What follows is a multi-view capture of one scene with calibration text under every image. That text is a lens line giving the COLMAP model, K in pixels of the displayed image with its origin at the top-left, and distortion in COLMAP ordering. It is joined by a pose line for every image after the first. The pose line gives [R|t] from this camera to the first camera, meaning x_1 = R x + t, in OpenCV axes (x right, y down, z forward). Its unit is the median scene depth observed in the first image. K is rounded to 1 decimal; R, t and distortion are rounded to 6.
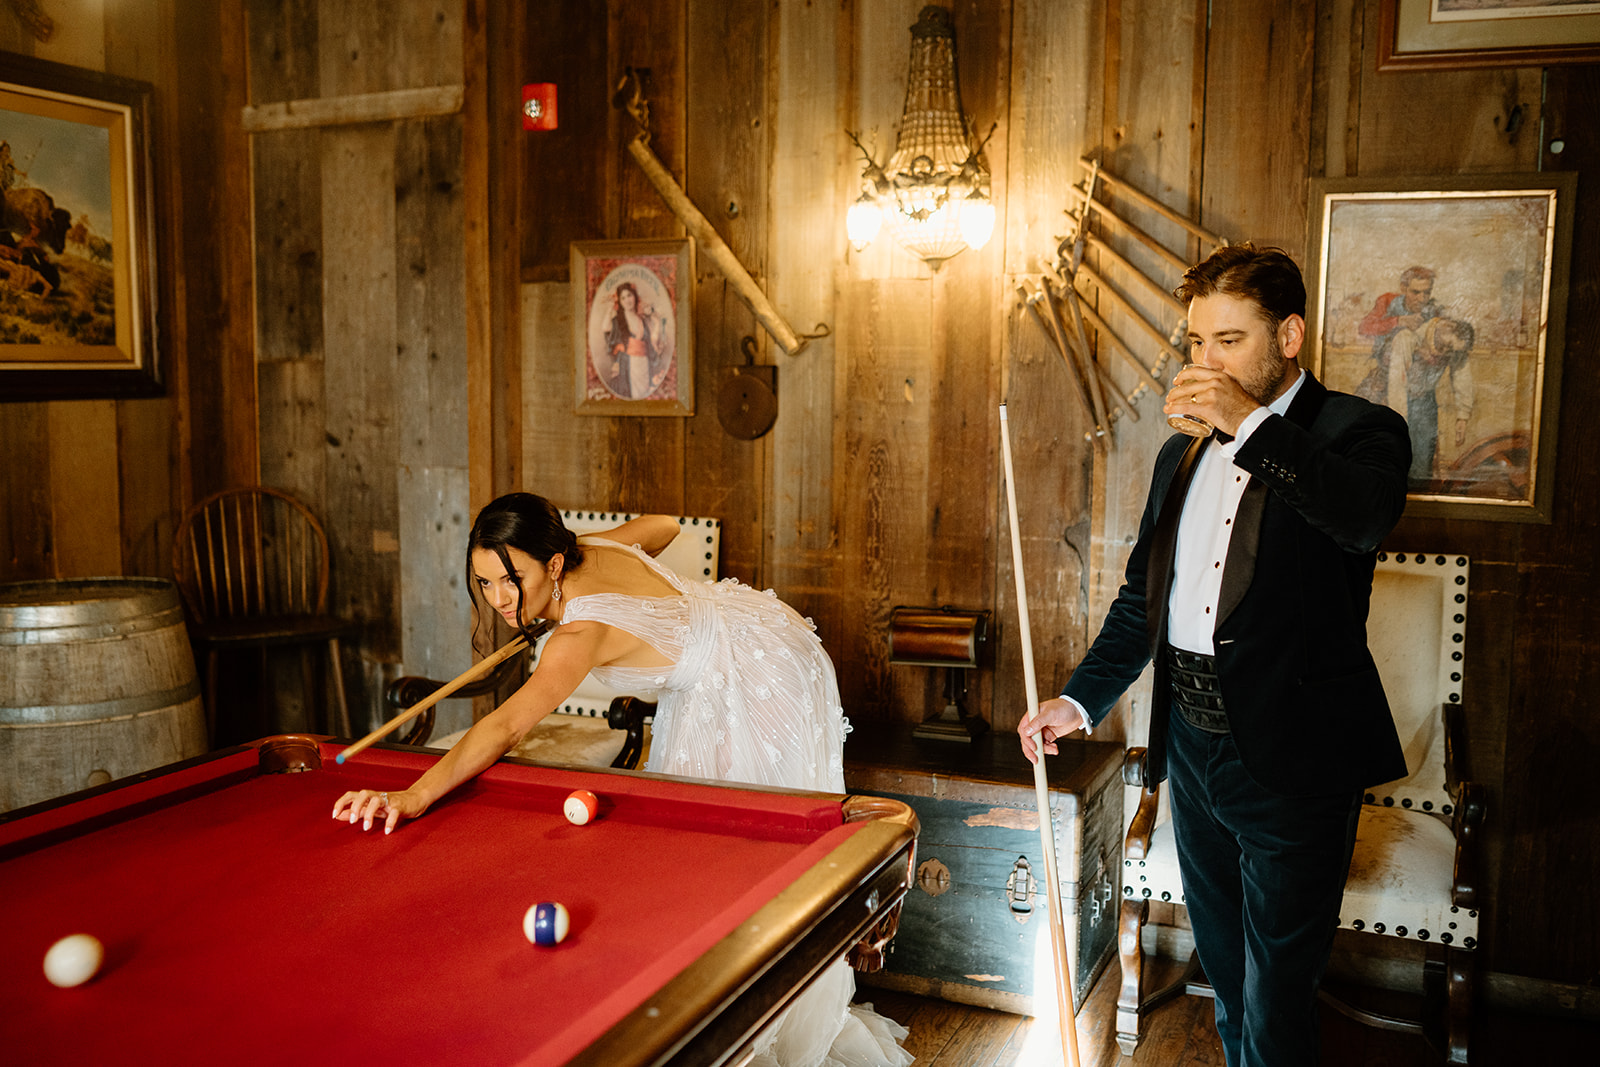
lens RADIAL K [[1517.7, 0, 800.0], [0, 1517.7, 533.5], [0, 0, 1]] dist [0.005340, 0.001663]
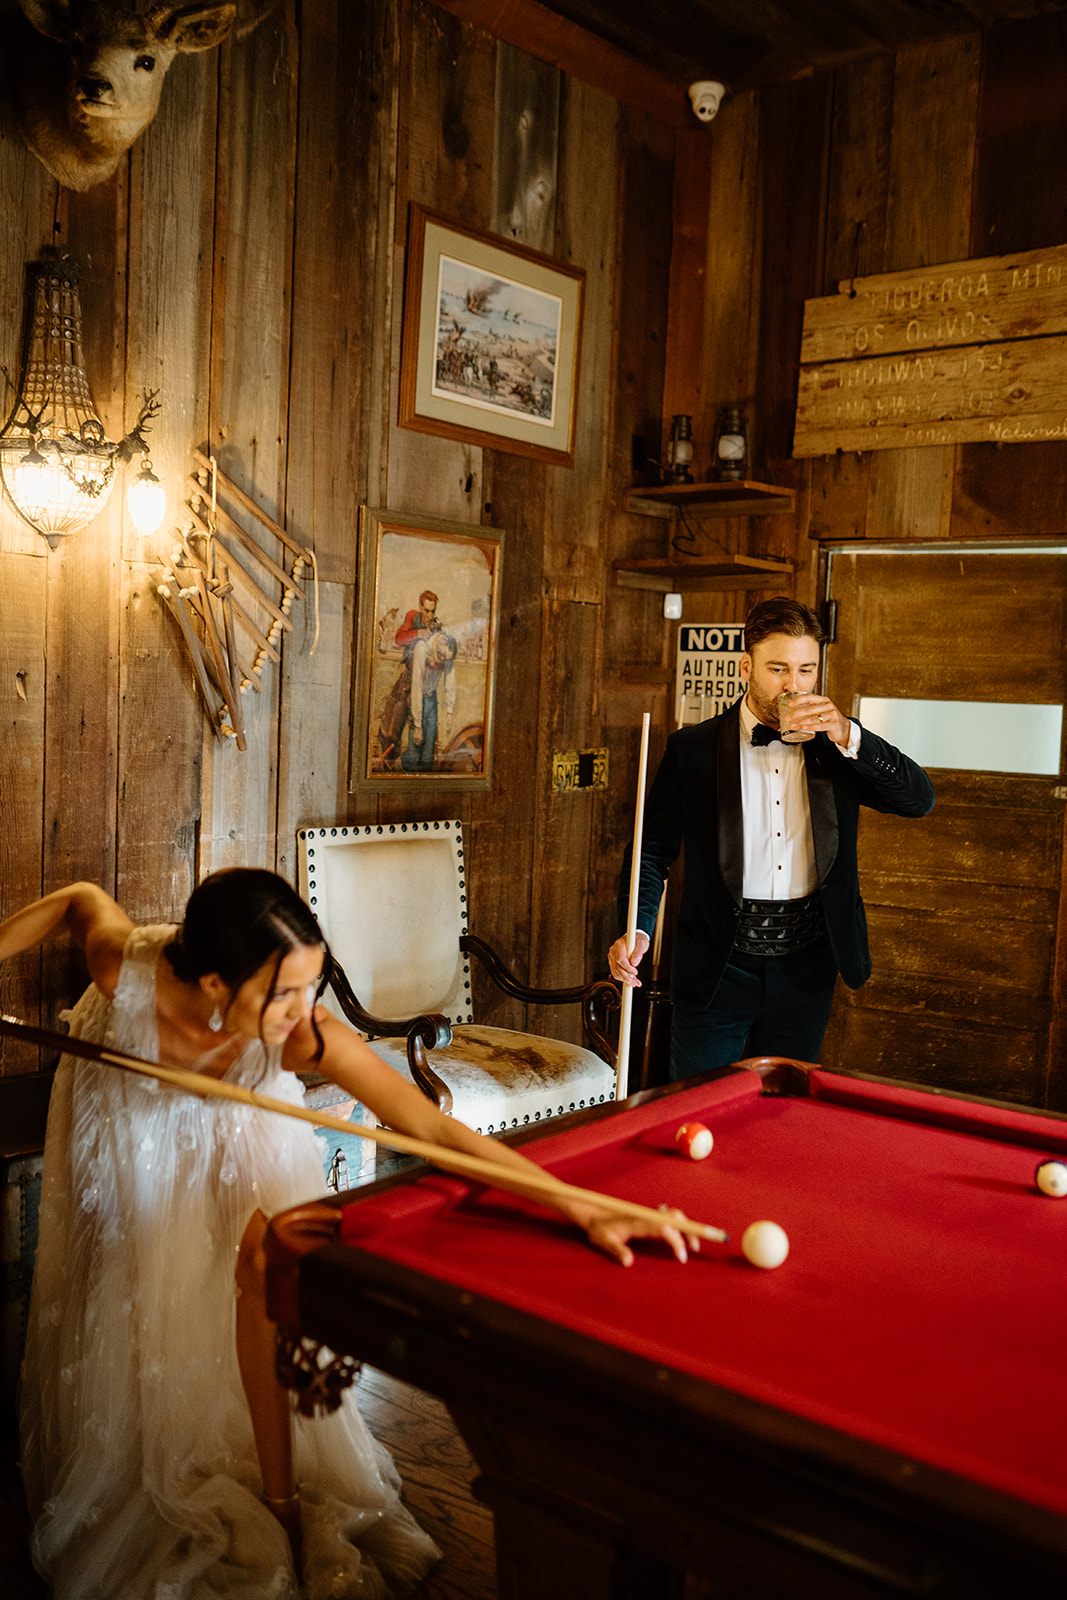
lens RADIAL K [[1517.7, 0, 533.5], [0, 1517.7, 800.0], [0, 0, 1]] dist [0.005340, 0.001663]
pose [[0.309511, -0.072807, 0.948104, -0.677539], [0.063470, 0.996423, 0.055797, -0.062264], [-0.948775, 0.042907, 0.313025, 0.485776]]
